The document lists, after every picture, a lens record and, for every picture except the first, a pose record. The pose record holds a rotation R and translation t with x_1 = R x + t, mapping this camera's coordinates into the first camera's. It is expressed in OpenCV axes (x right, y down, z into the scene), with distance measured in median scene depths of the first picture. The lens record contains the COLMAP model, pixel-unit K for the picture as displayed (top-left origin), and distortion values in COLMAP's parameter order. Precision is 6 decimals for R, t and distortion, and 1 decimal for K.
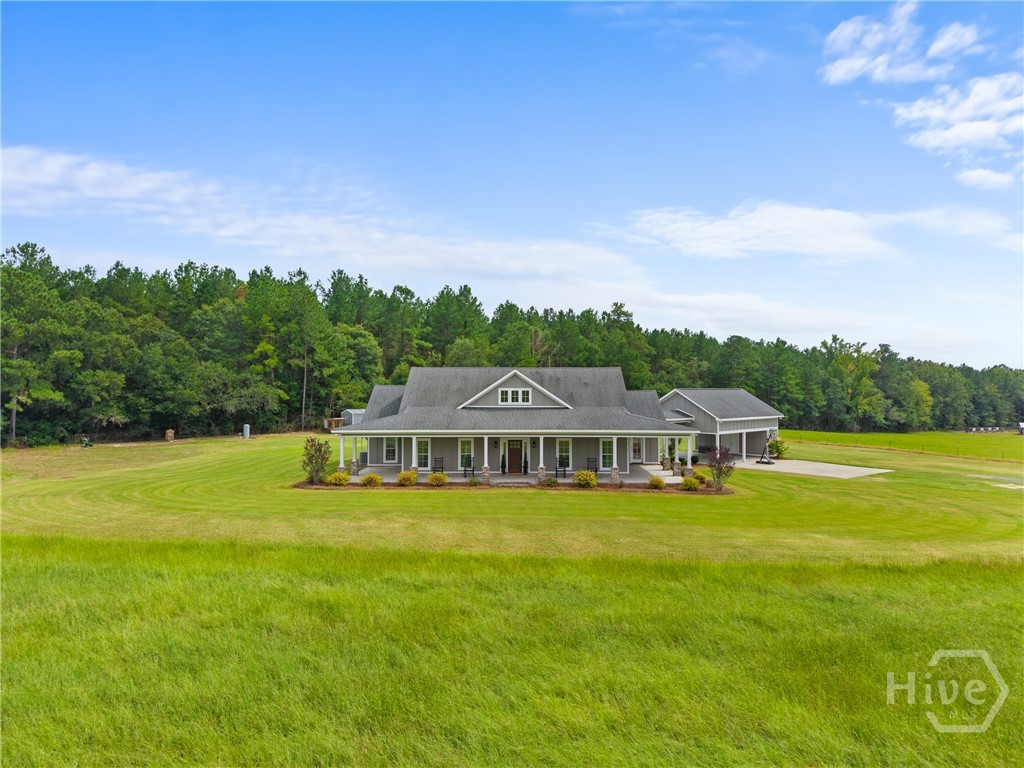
lens RADIAL K [[711.0, 0, 512.0], [0, 711.0, 384.0], [0, 0, 1]] dist [0.001248, -0.000258]
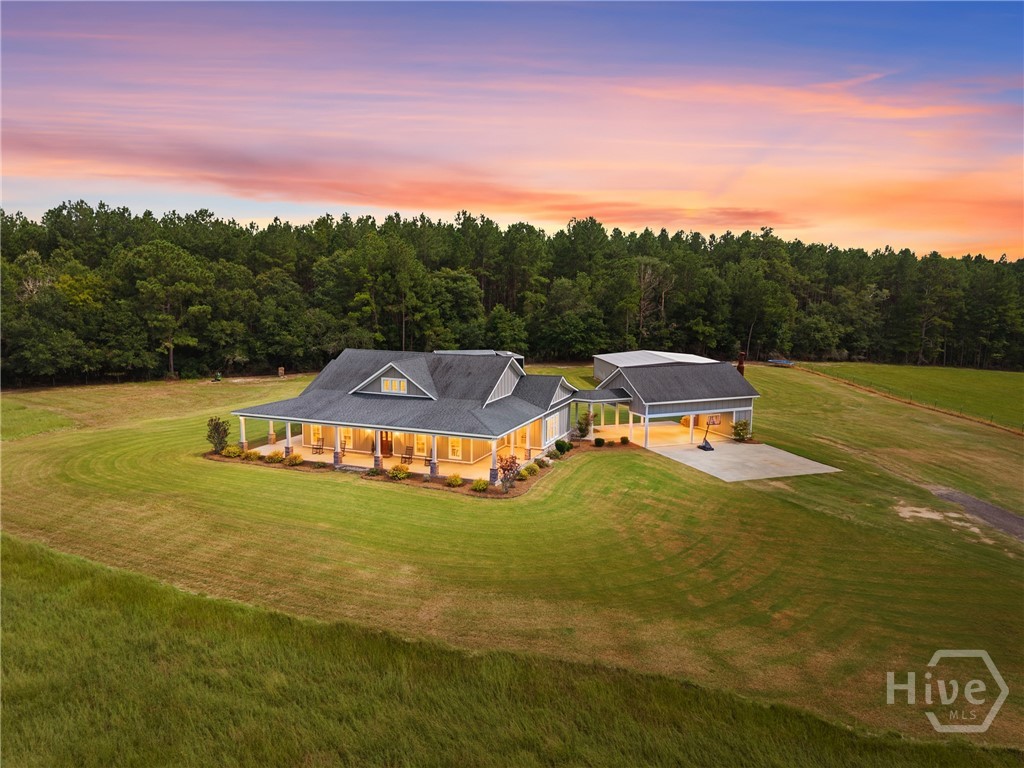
lens RADIAL K [[711.0, 0, 512.0], [0, 711.0, 384.0], [0, 0, 1]] dist [0.001248, -0.000258]
pose [[0.931041, 0.055541, -0.360663, 0.337144], [-0.003193, 0.989551, 0.144147, -0.086099], [0.364901, -0.133055, 0.921490, 0.007524]]
